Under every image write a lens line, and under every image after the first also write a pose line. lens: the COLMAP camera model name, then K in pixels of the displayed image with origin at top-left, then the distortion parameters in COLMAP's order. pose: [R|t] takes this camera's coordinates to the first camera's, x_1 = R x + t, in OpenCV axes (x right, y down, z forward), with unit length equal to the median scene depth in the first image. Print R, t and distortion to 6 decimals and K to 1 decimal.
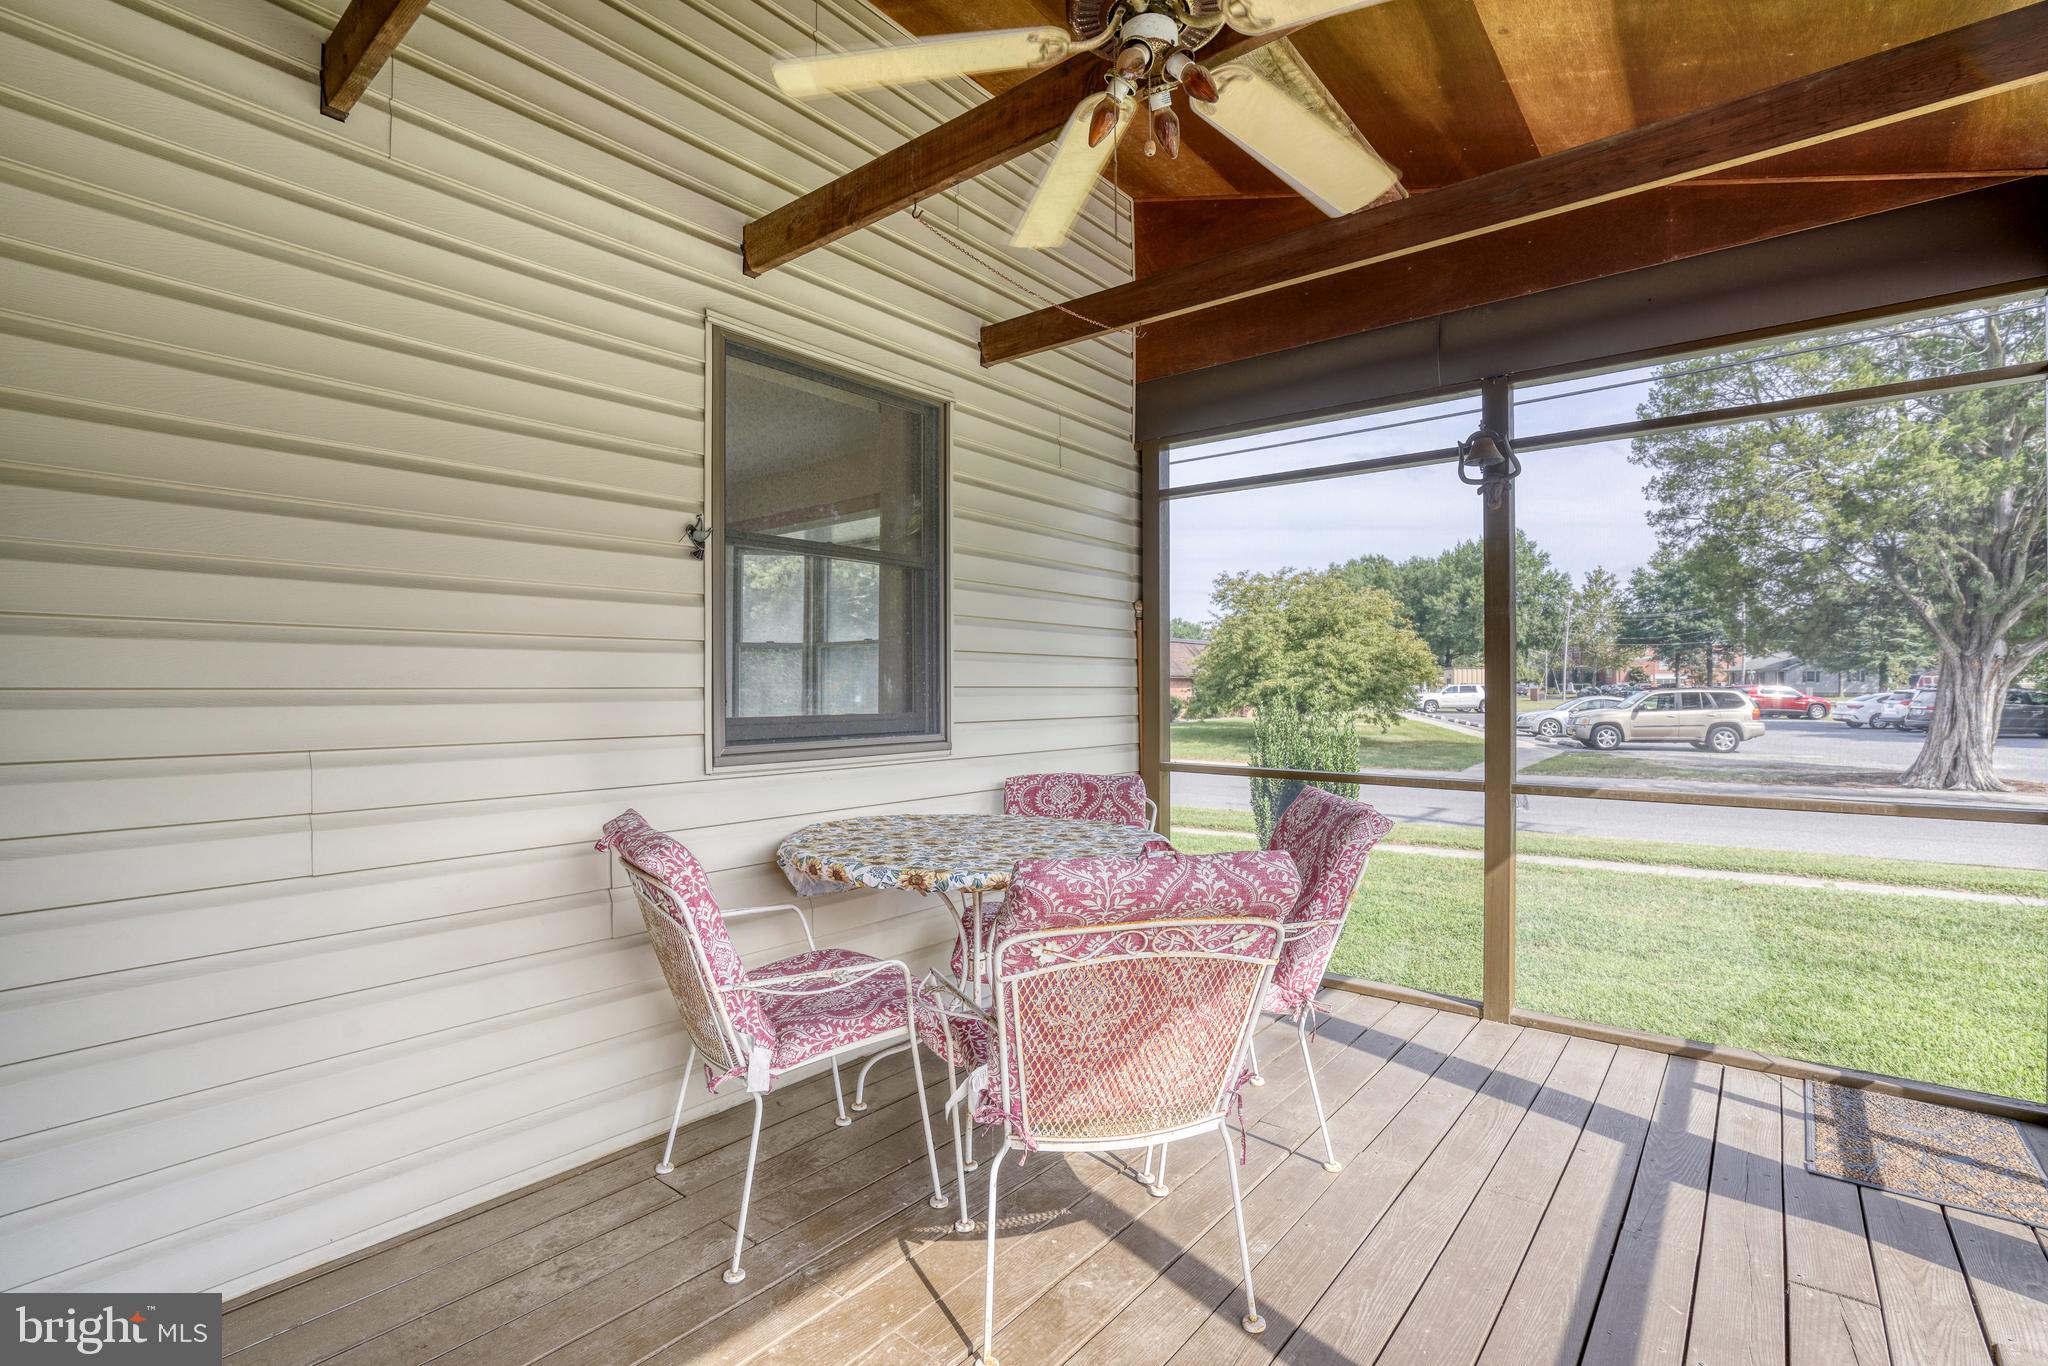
lens RADIAL K [[957.6, 0, 986.1], [0, 957.6, 687.6], [0, 0, 1]] dist [-0.053851, 0.019984]
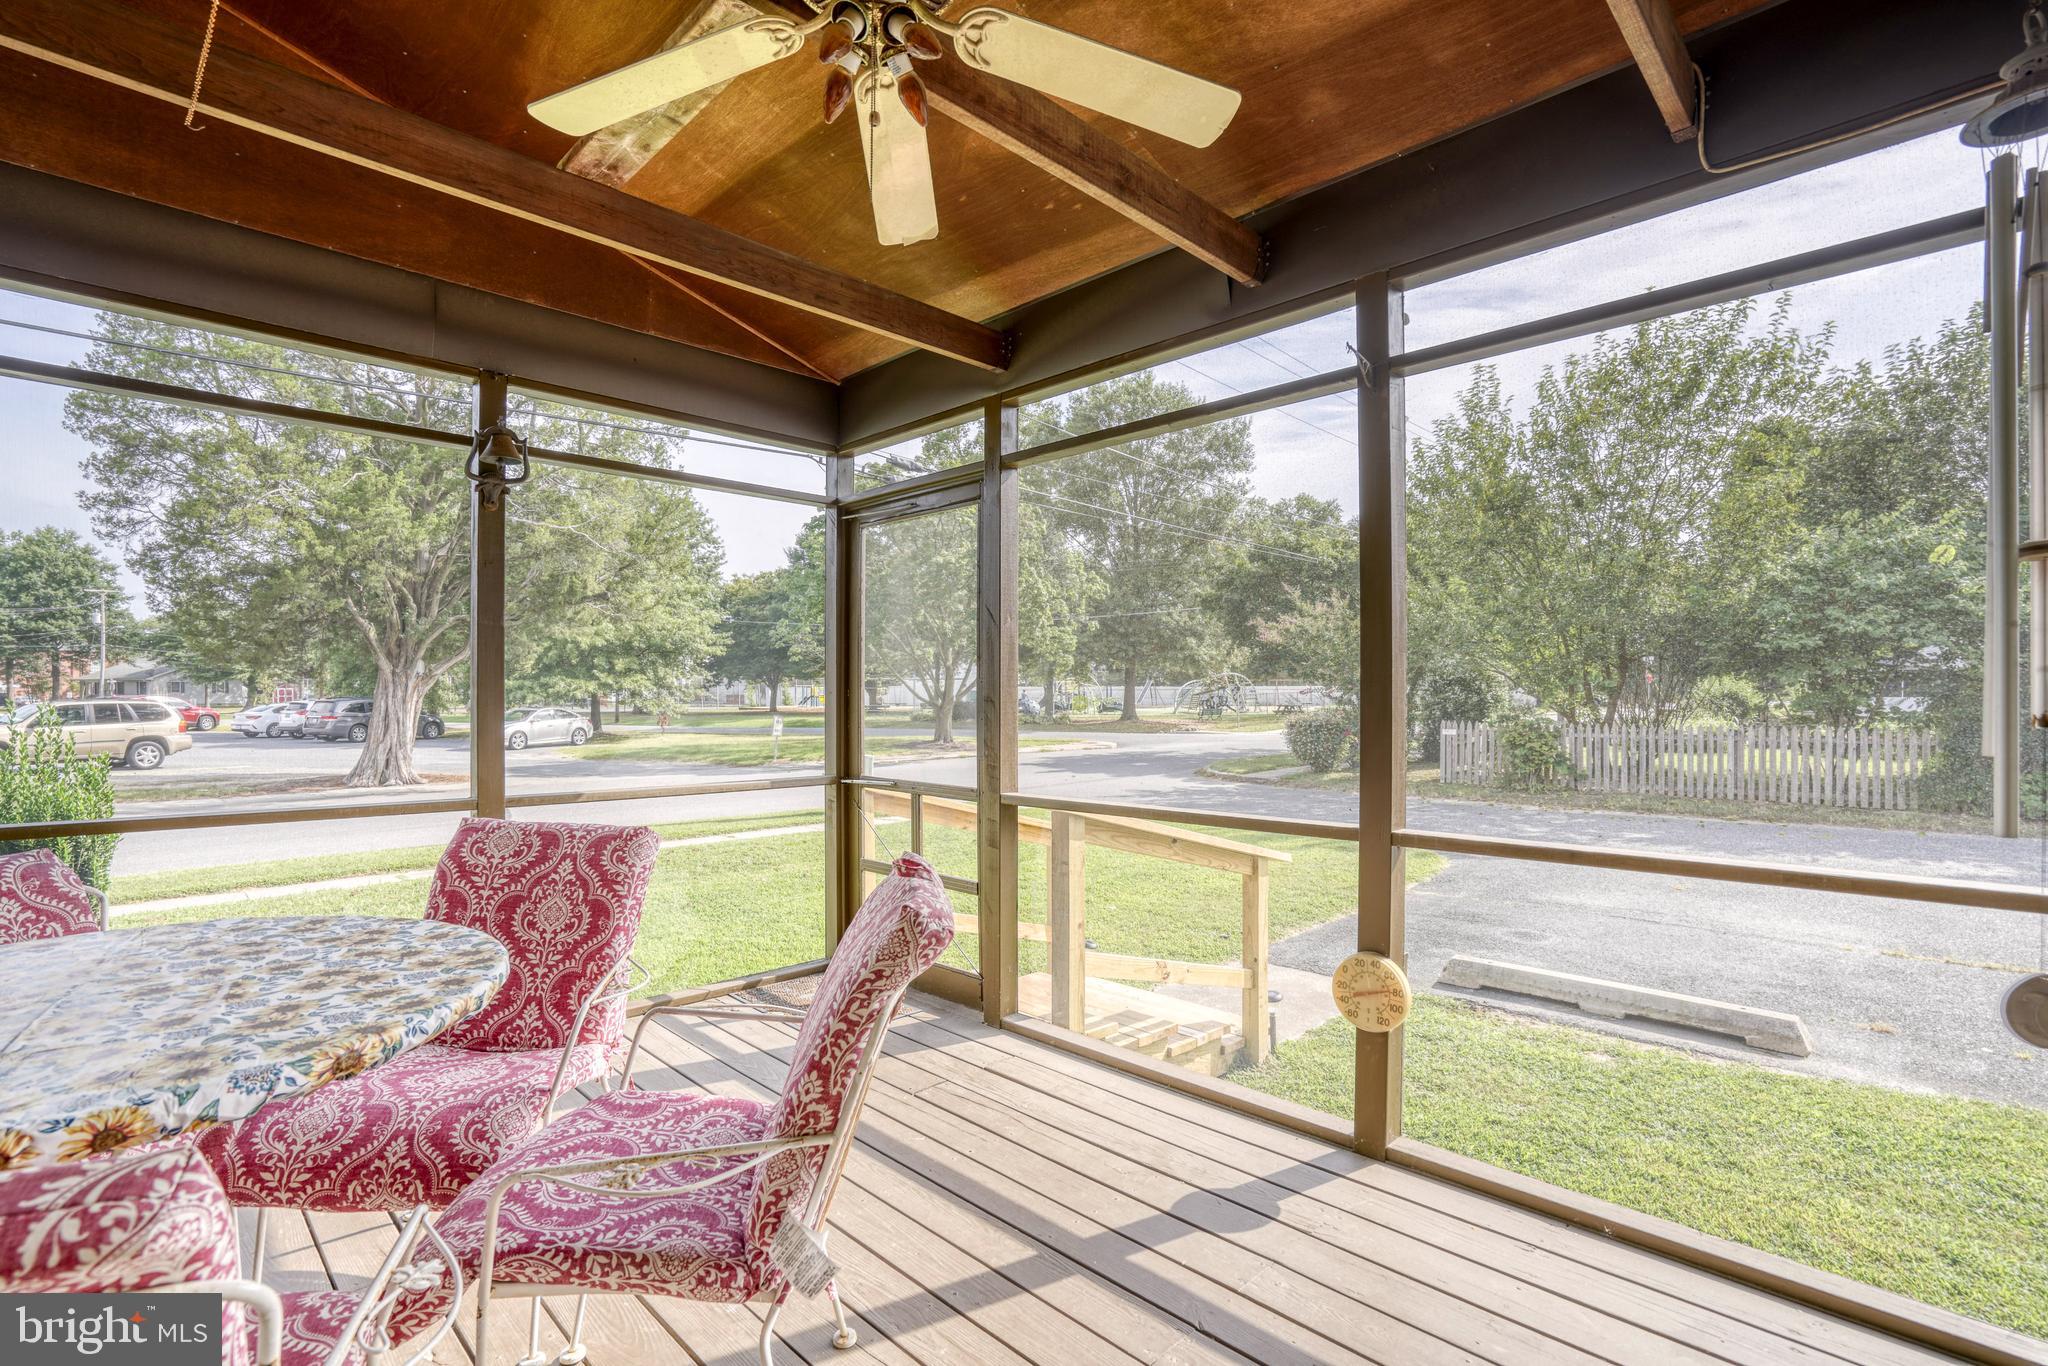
lens RADIAL K [[957.6, 0, 1037.4], [0, 957.6, 691.4], [0, 0, 1]] dist [-0.053851, 0.019984]
pose [[0.069175, 0.009748, 0.997557, -0.069781], [-0.001822, 0.999952, -0.009645, 0.000331], [-0.997603, -0.001151, 0.069189, 0.073494]]
